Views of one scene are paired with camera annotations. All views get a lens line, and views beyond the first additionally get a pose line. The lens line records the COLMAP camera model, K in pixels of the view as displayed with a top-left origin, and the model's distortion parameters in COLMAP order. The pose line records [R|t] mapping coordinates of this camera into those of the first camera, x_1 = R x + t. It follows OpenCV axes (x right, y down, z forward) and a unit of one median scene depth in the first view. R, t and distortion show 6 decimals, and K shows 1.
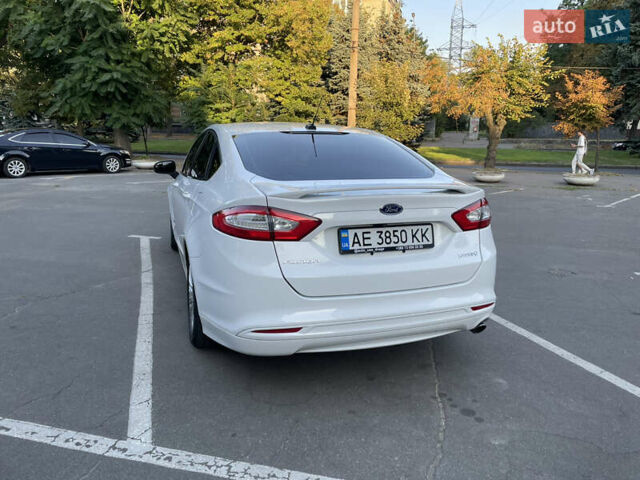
lens RADIAL K [[471.6, 0, 319.2], [0, 471.6, 242.3], [0, 0, 1]] dist [0.053576, -0.068001]
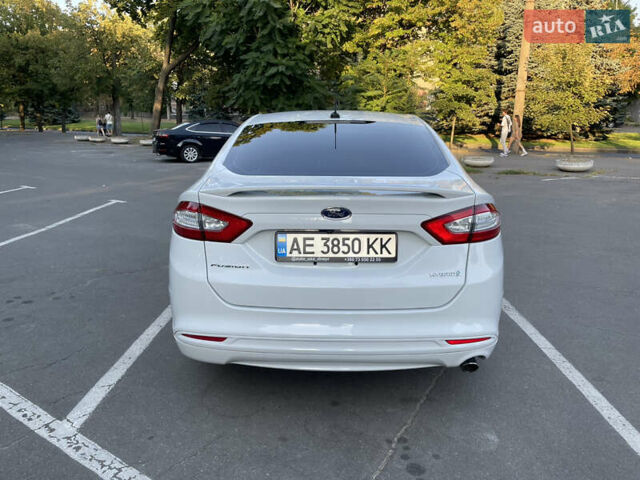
lens RADIAL K [[471.6, 0, 322.1], [0, 471.6, 239.1], [0, 0, 1]] dist [0.053576, -0.068001]
pose [[0.938156, 0.070917, -0.338871, 0.285808], [-0.064252, 0.997456, 0.030864, -0.032833], [0.340197, -0.007182, 0.940327, 0.132382]]
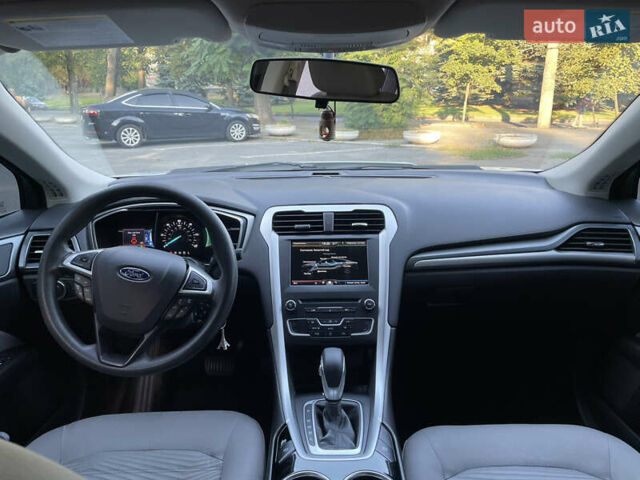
lens RADIAL K [[471.6, 0, 318.9], [0, 471.6, 240.9], [0, 0, 1]] dist [0.053576, -0.068001]
pose [[0.944981, 0.069939, -0.319561, -0.099838], [-0.045482, 0.995480, 0.083375, -0.241844], [0.323948, -0.064253, 0.943890, 1.254201]]
